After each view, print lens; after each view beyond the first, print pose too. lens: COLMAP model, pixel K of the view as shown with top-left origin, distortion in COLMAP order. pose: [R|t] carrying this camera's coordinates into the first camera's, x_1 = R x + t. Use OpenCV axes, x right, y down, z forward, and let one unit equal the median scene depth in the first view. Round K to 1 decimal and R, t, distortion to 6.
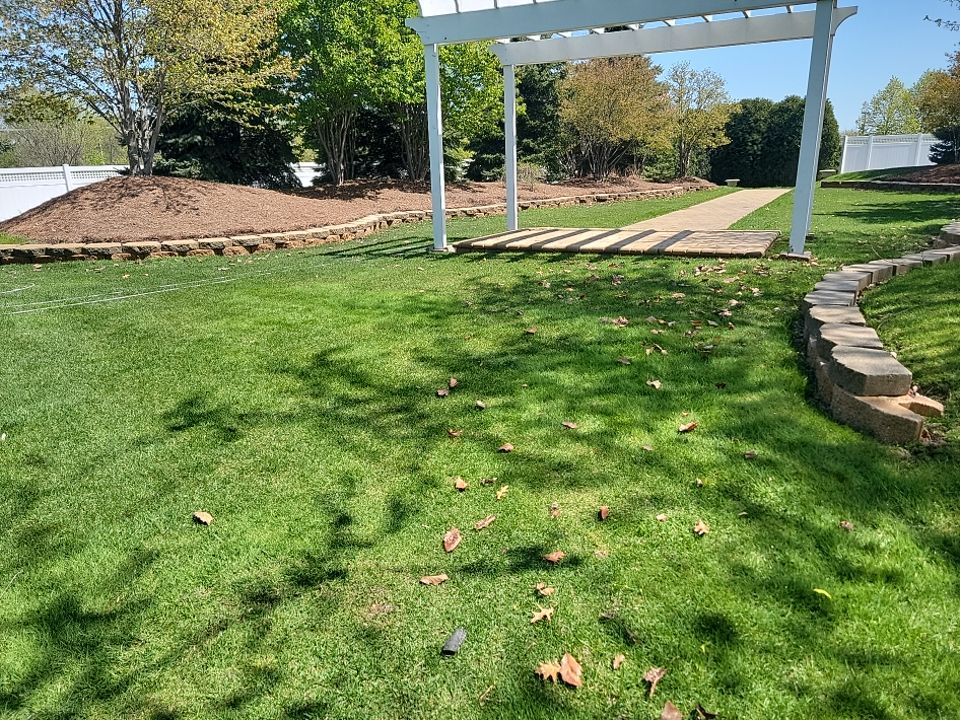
lens RADIAL K [[690.3, 0, 503.7], [0, 690.3, 371.2], [0, 0, 1]] dist [0.057563, -0.002575]
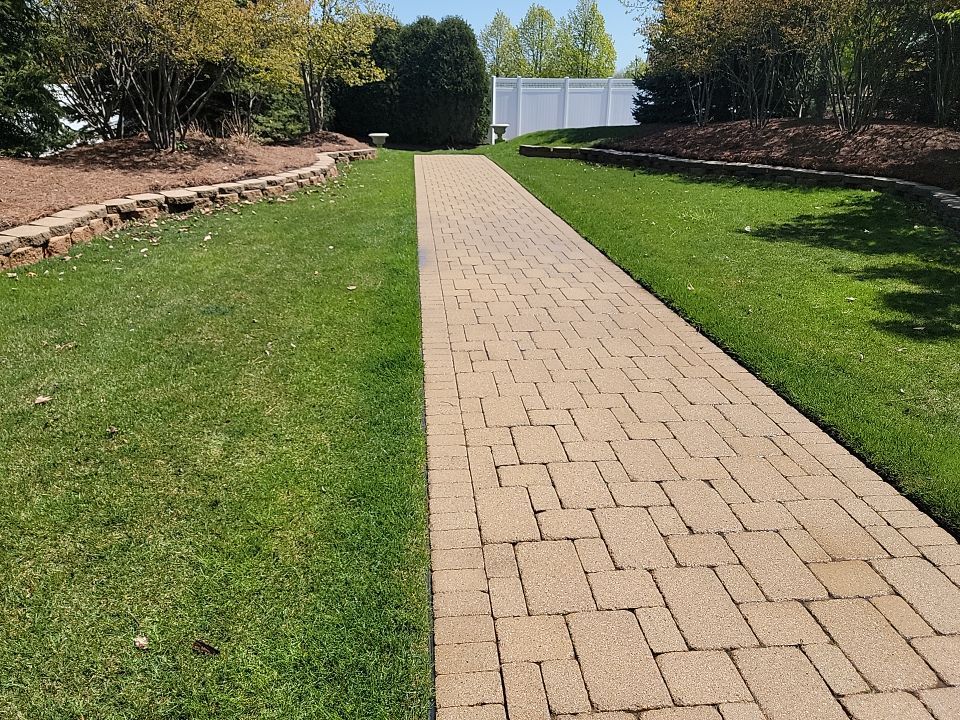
lens RADIAL K [[676.6, 0, 485.3], [0, 676.6, 373.3], [0, 0, 1]] dist [0.074507, -0.060913]
pose [[0.860399, -0.168329, 0.481018, 0.110650], [0.121834, 0.984447, 0.126576, -0.237481], [-0.494843, -0.050301, 0.867525, 0.728425]]
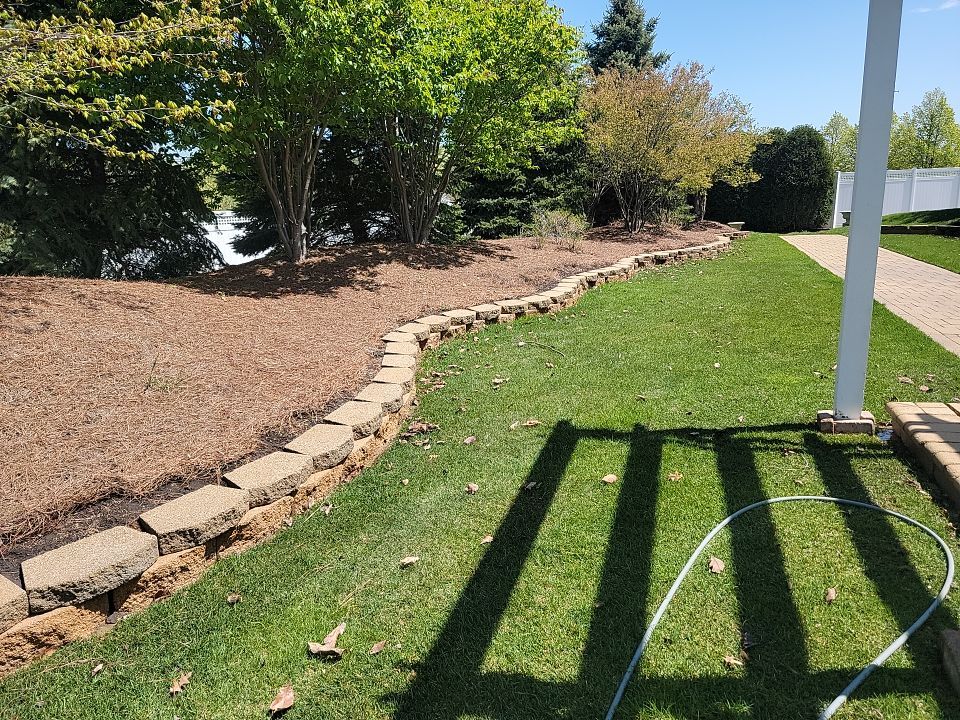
lens RADIAL K [[683.3, 0, 497.4], [0, 683.3, 356.3], [0, 0, 1]] dist [0.084930, -0.065695]
pose [[0.990489, -0.042259, 0.130944, -0.158996], [0.051035, 0.996618, -0.064409, -0.152910], [-0.127779, 0.070479, 0.989295, 0.455466]]
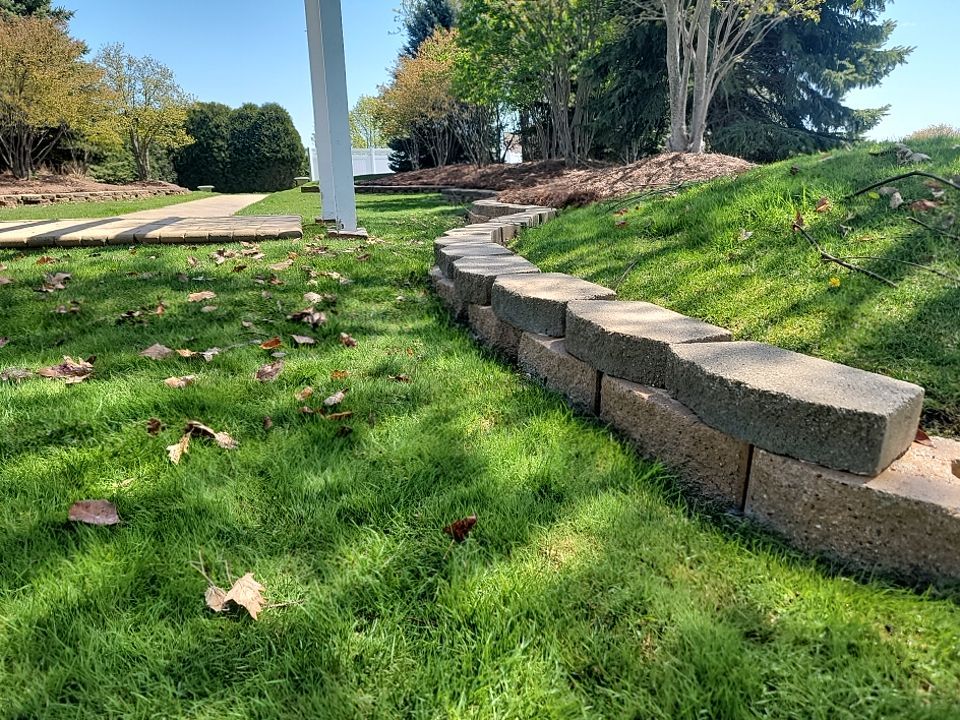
lens RADIAL K [[683.3, 0, 497.4], [0, 683.3, 356.3], [0, 0, 1]] dist [0.084930, -0.065695]
pose [[0.762685, -0.160364, 0.626574, 0.035532], [0.188353, 0.981854, 0.022024, -0.014014], [-0.618736, 0.101220, 0.779051, 0.180547]]
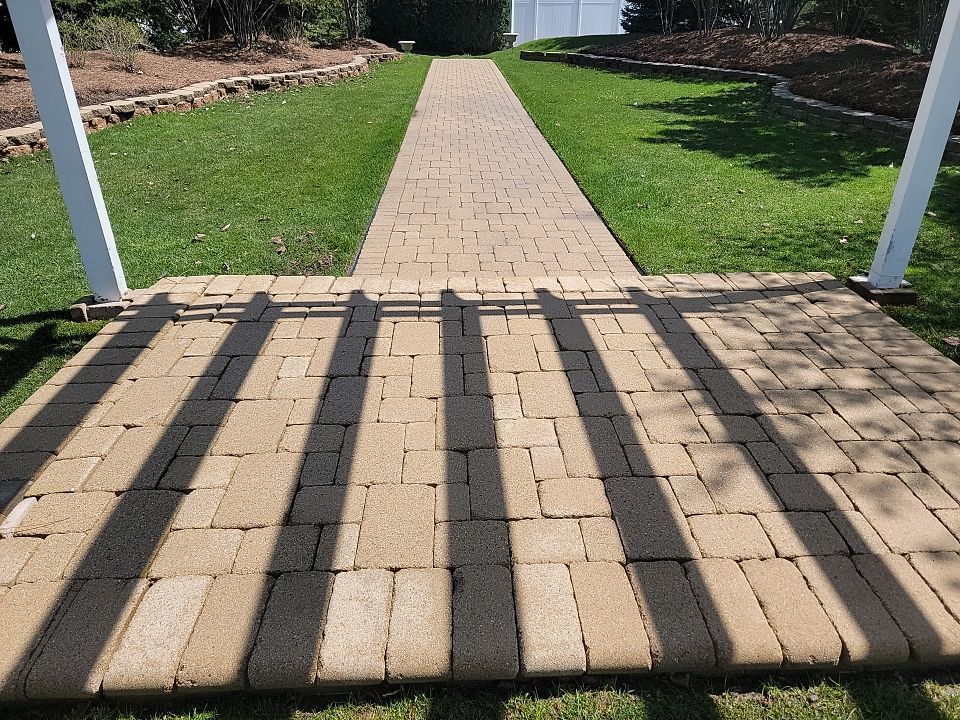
lens RADIAL K [[683.3, 0, 497.4], [0, 683.3, 356.3], [0, 0, 1]] dist [0.084930, -0.065695]
pose [[0.882075, -0.186805, 0.432490, 0.017584], [0.106522, 0.973334, 0.203158, -0.154972], [-0.458909, -0.133131, 0.878453, 0.435745]]
